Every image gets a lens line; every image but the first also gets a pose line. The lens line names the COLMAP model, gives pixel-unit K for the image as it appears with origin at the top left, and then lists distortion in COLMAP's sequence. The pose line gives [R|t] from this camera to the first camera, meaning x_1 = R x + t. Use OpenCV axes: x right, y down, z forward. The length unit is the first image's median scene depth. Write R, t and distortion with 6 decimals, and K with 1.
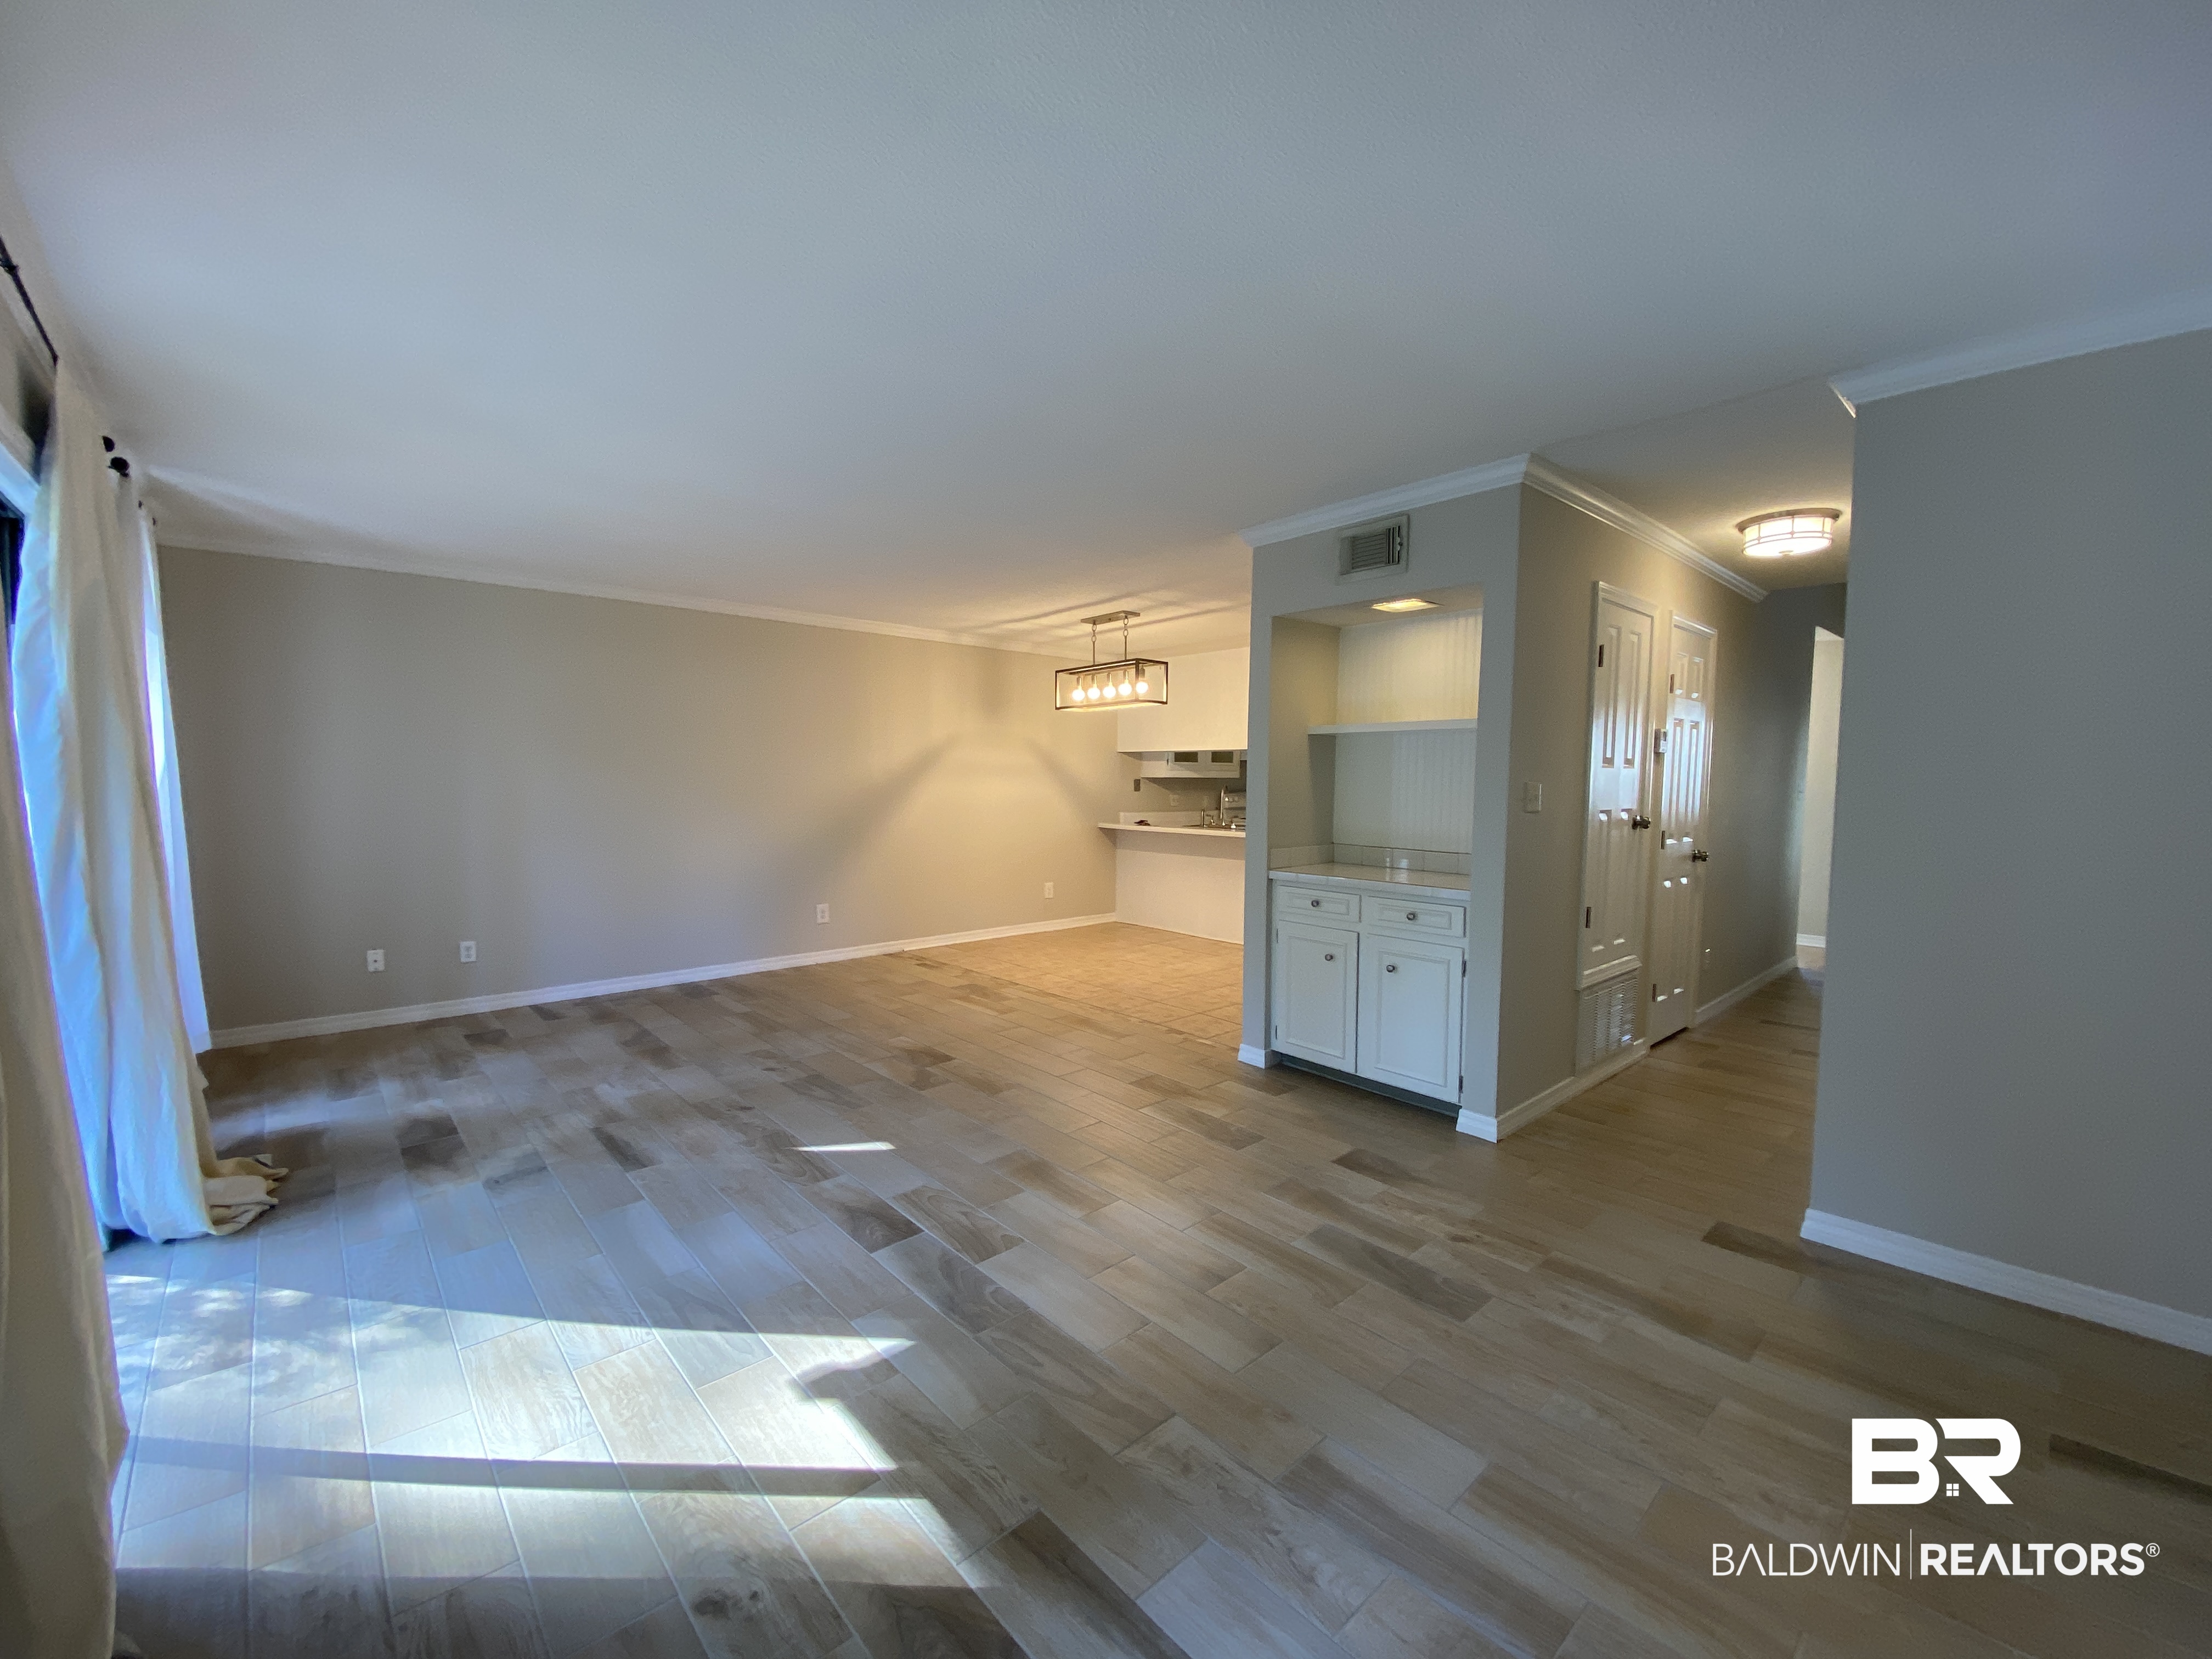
lens RADIAL K [[899.0, 0, 1107.8], [0, 899.0, 814.2], [0, 0, 1]] dist [0.005697, -0.012132]
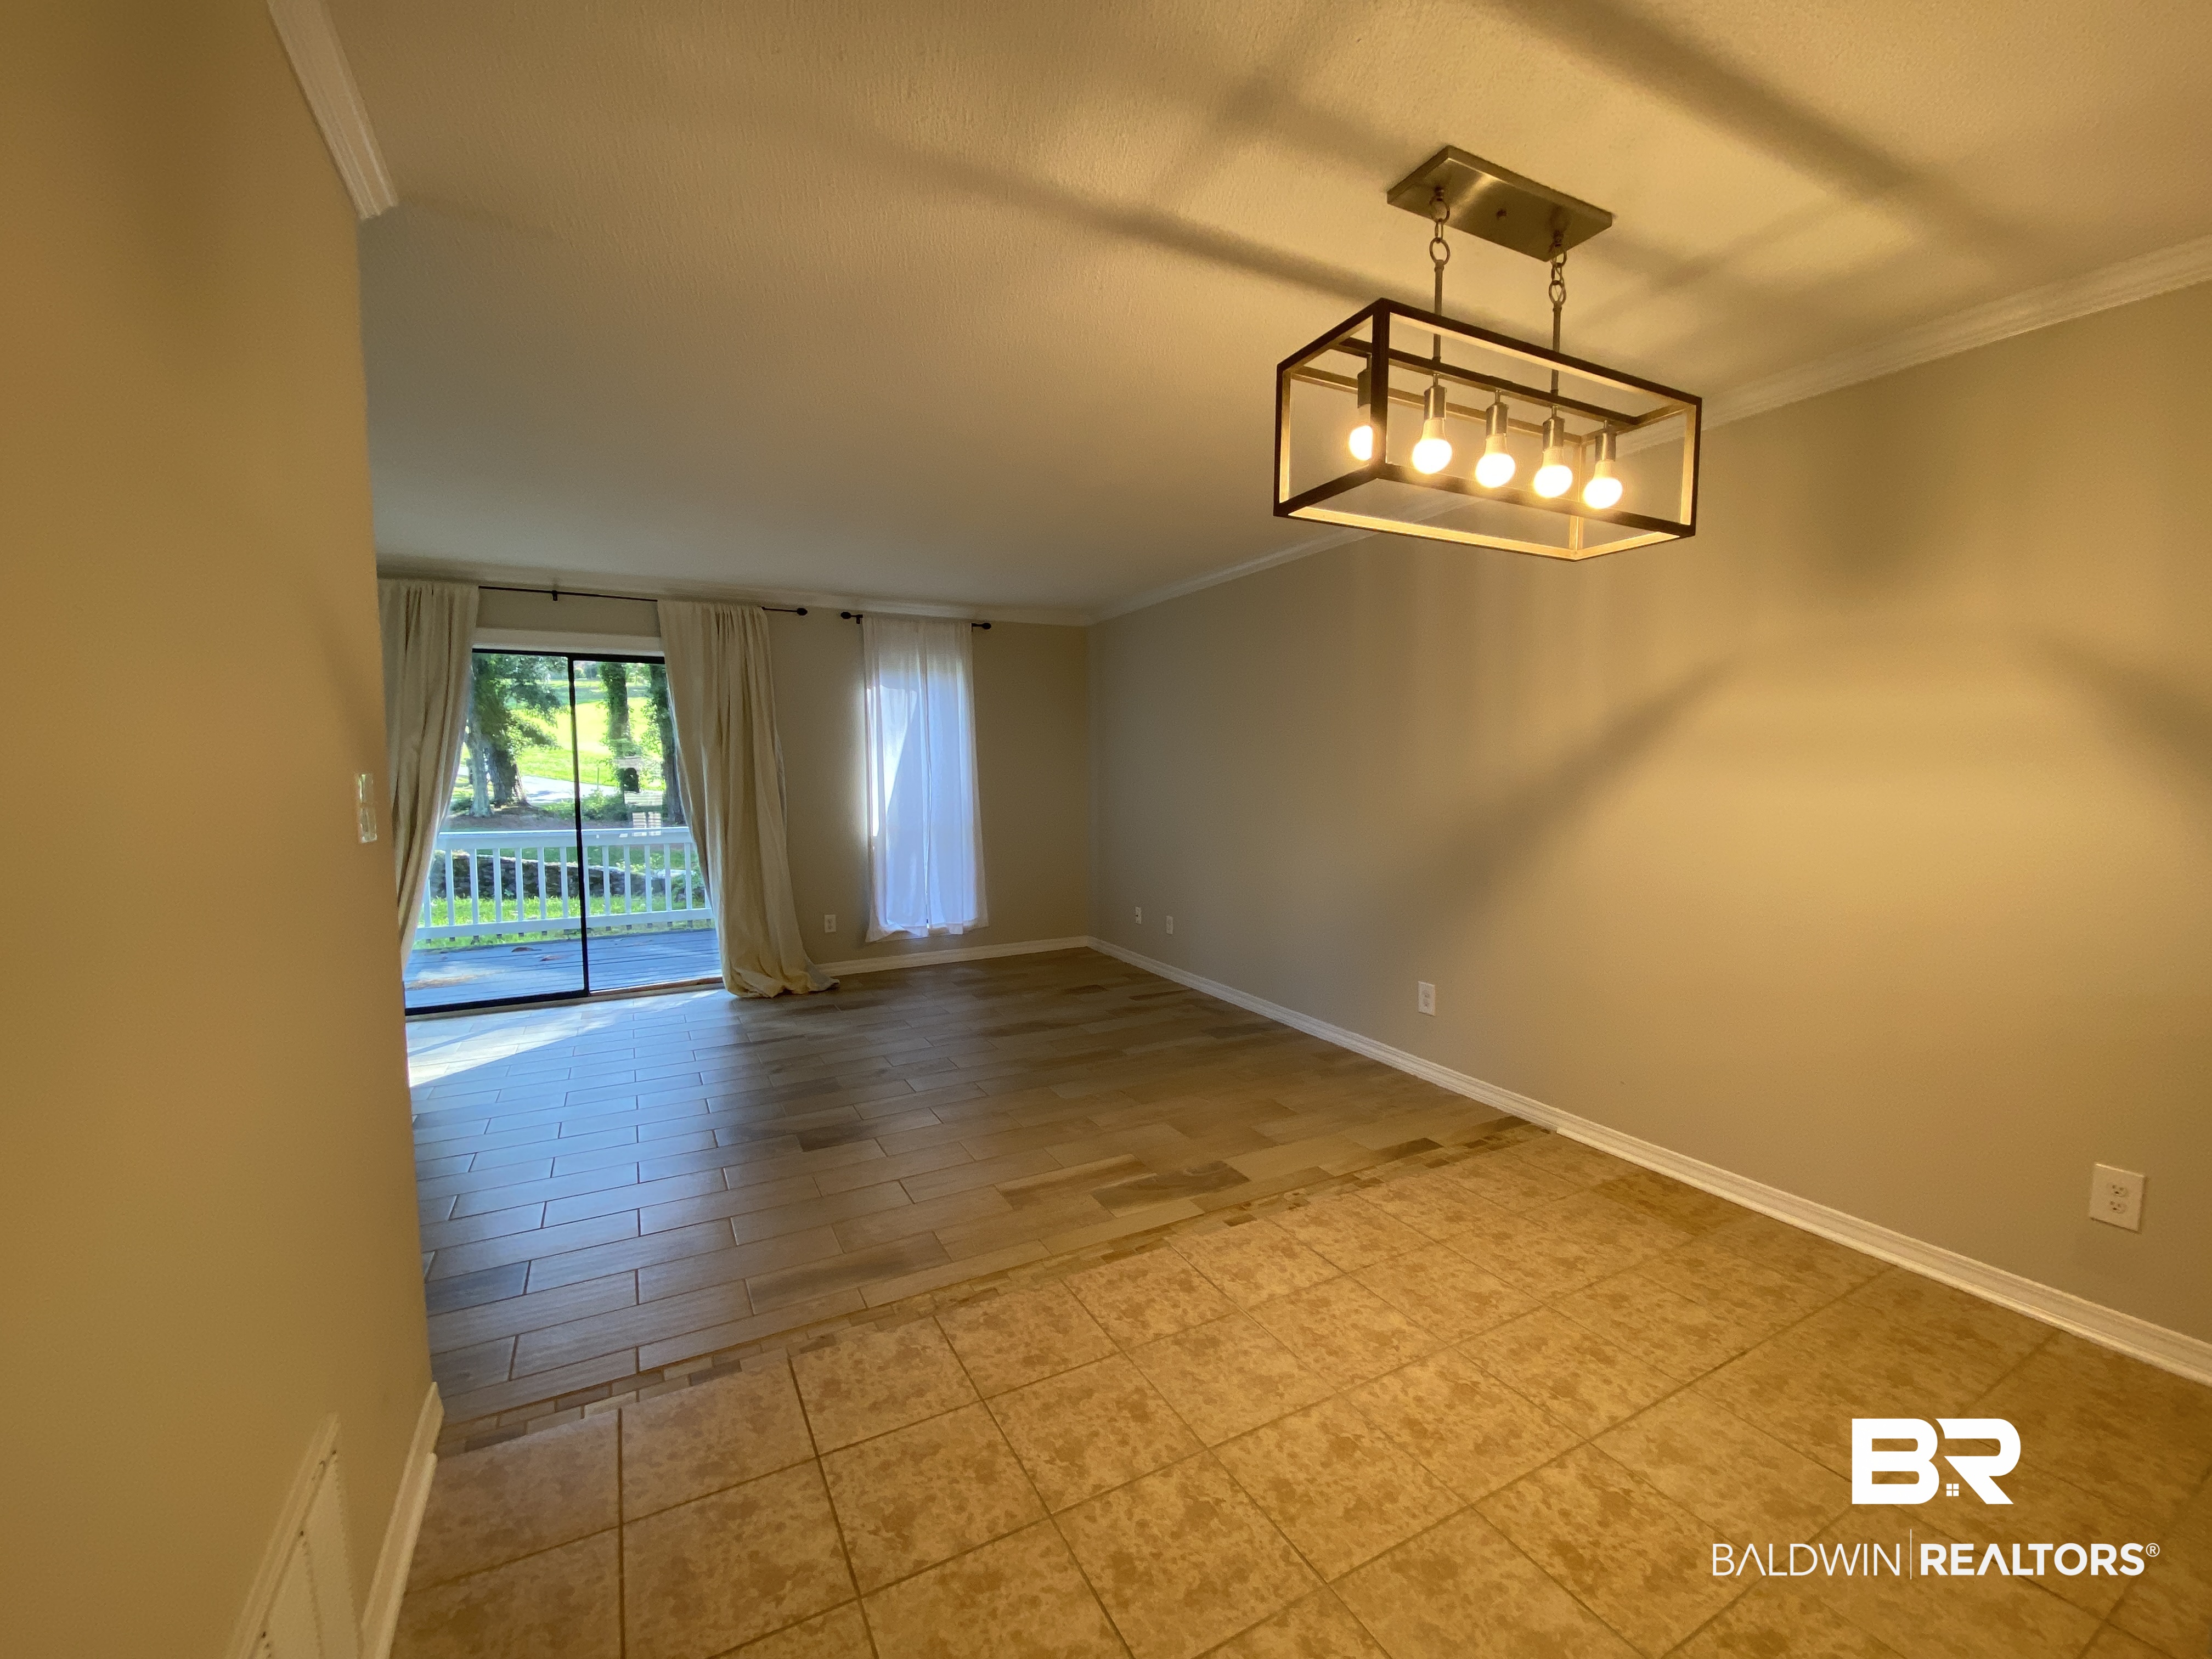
lens RADIAL K [[899.0, 0, 1108.5], [0, 899.0, 835.7], [0, 0, 1]] dist [0.005697, -0.012132]
pose [[-0.244983, 0.064712, -0.967365, 0.479869], [-0.043994, 0.996000, 0.077769, -0.053819], [0.968529, 0.061611, -0.241156, 1.442302]]
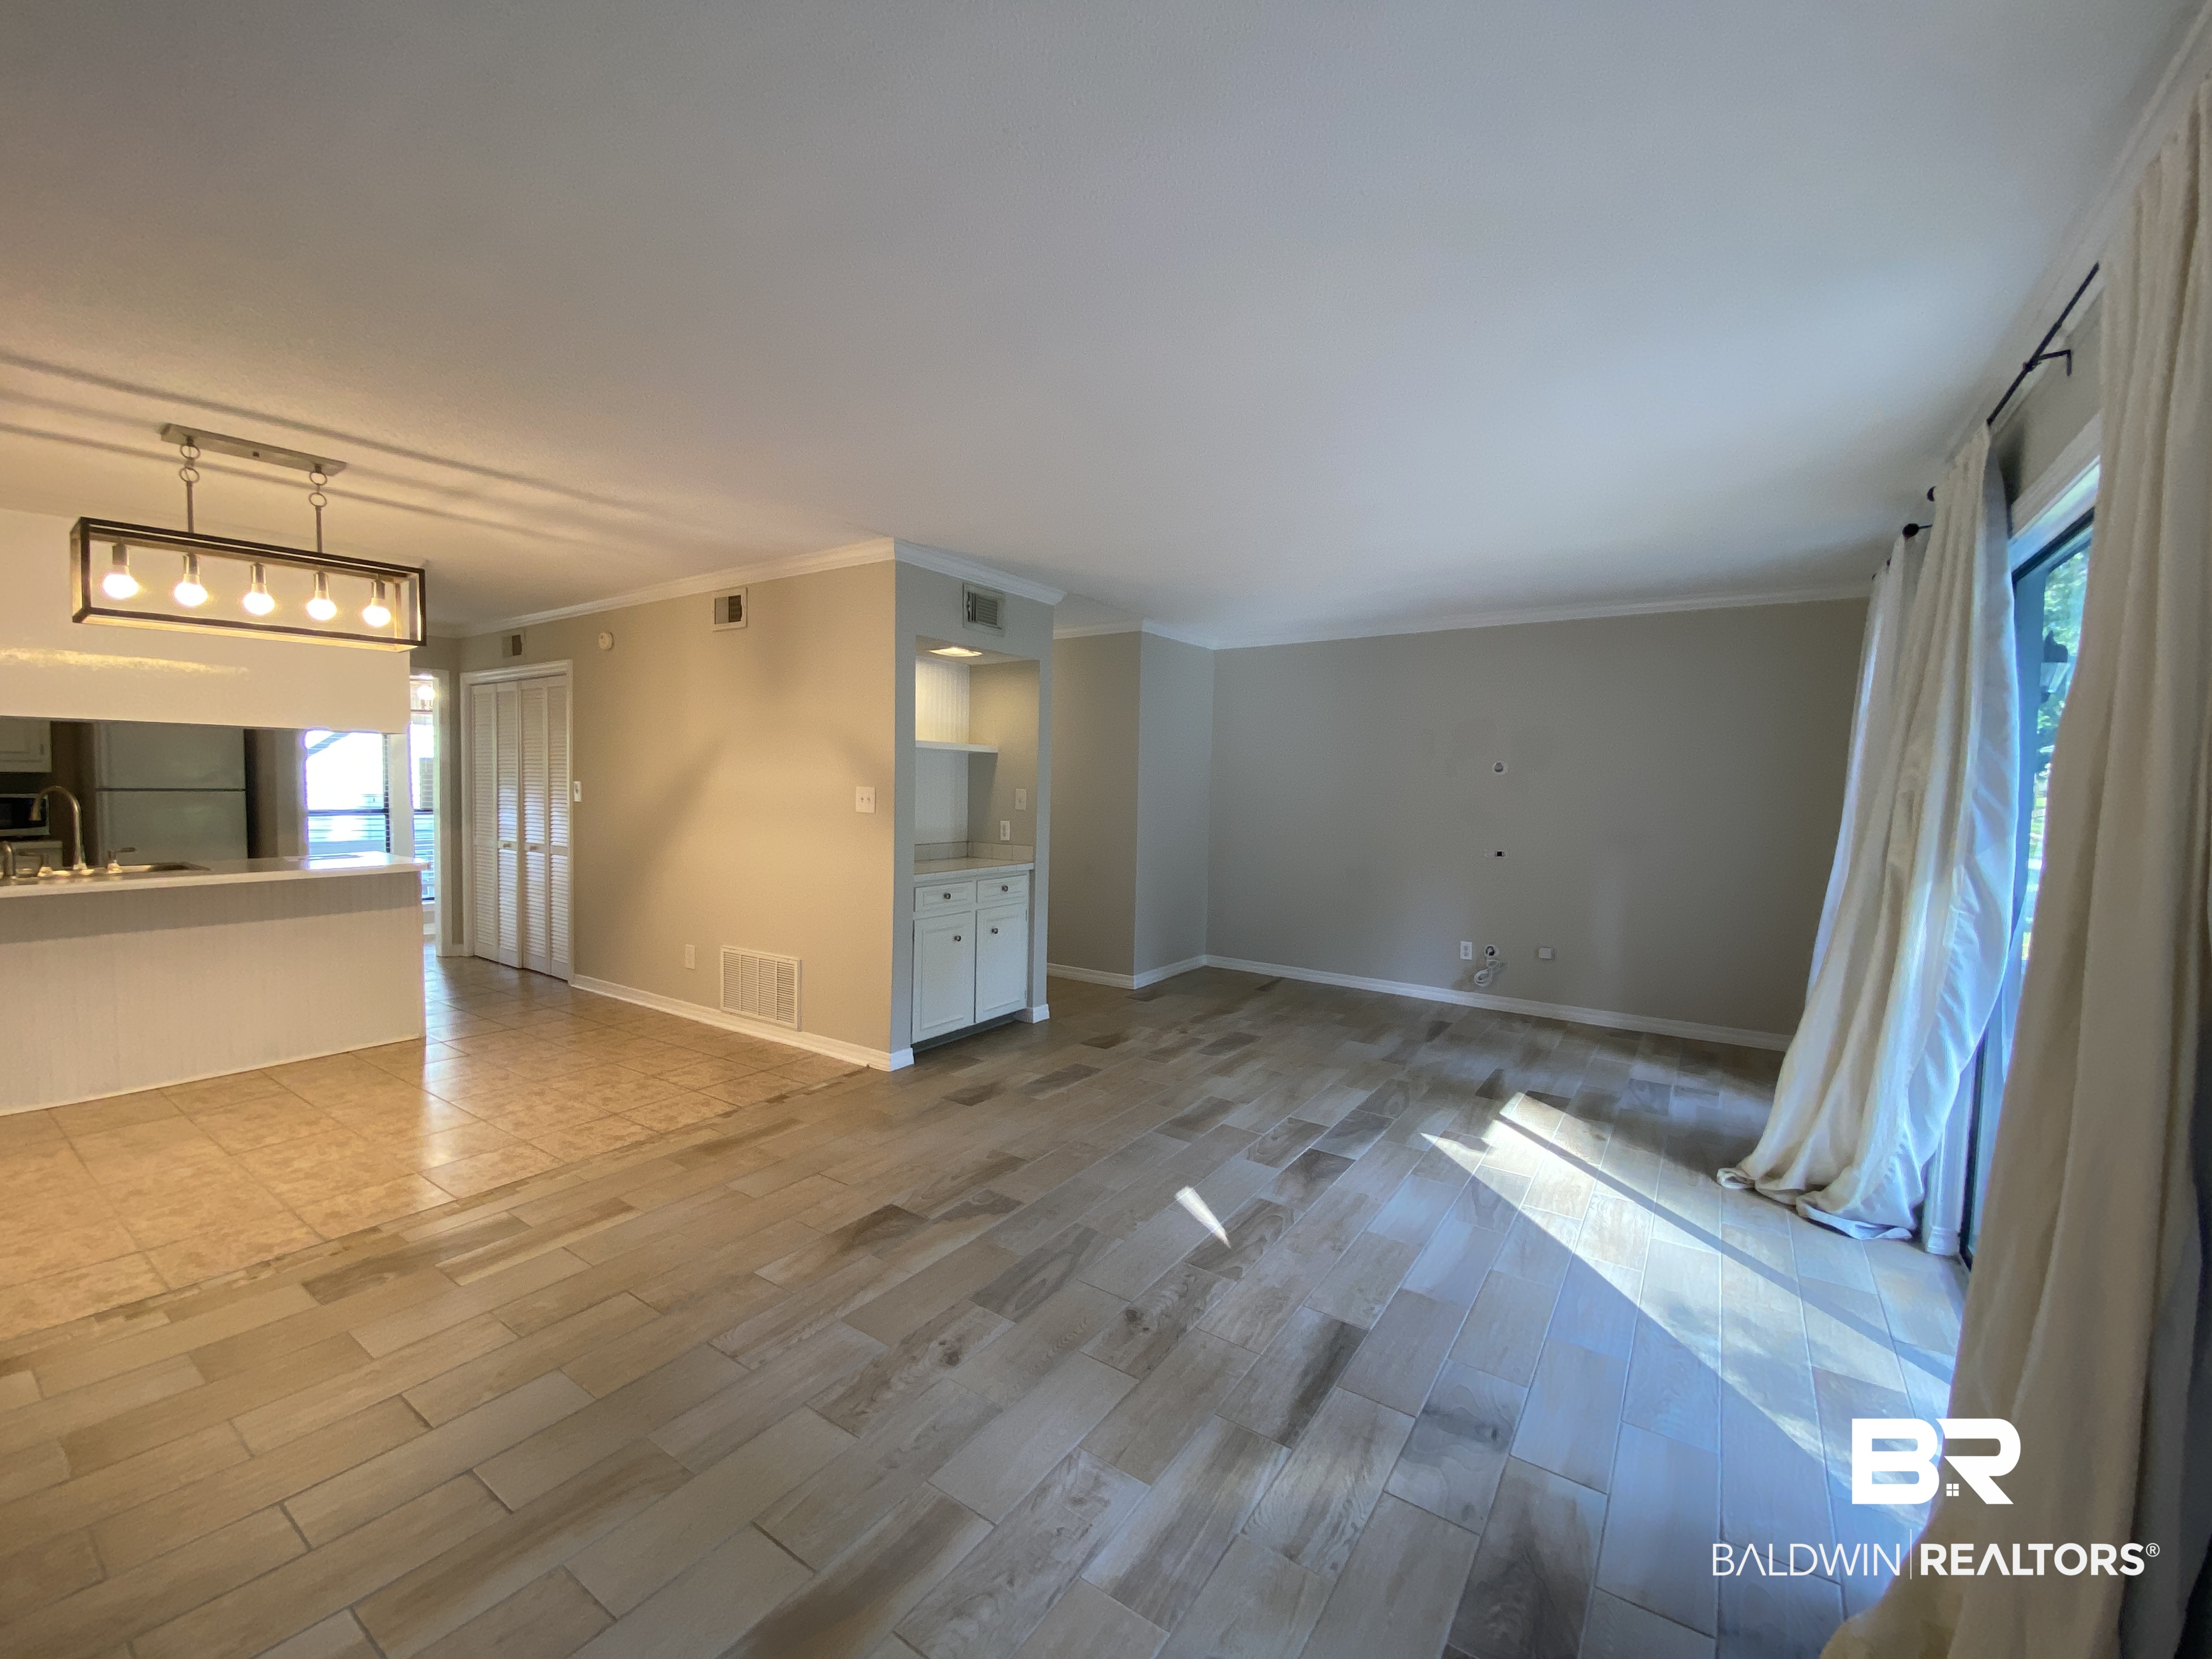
lens RADIAL K [[899.0, 0, 1106.7], [0, 899.0, 816.9], [0, 0, 1]] dist [0.005697, -0.012132]
pose [[-0.233597, -0.049762, 0.971059, -0.880912], [0.023871, 0.998095, 0.056890, -0.056653], [-0.972040, 0.036469, -0.231964, 1.013572]]
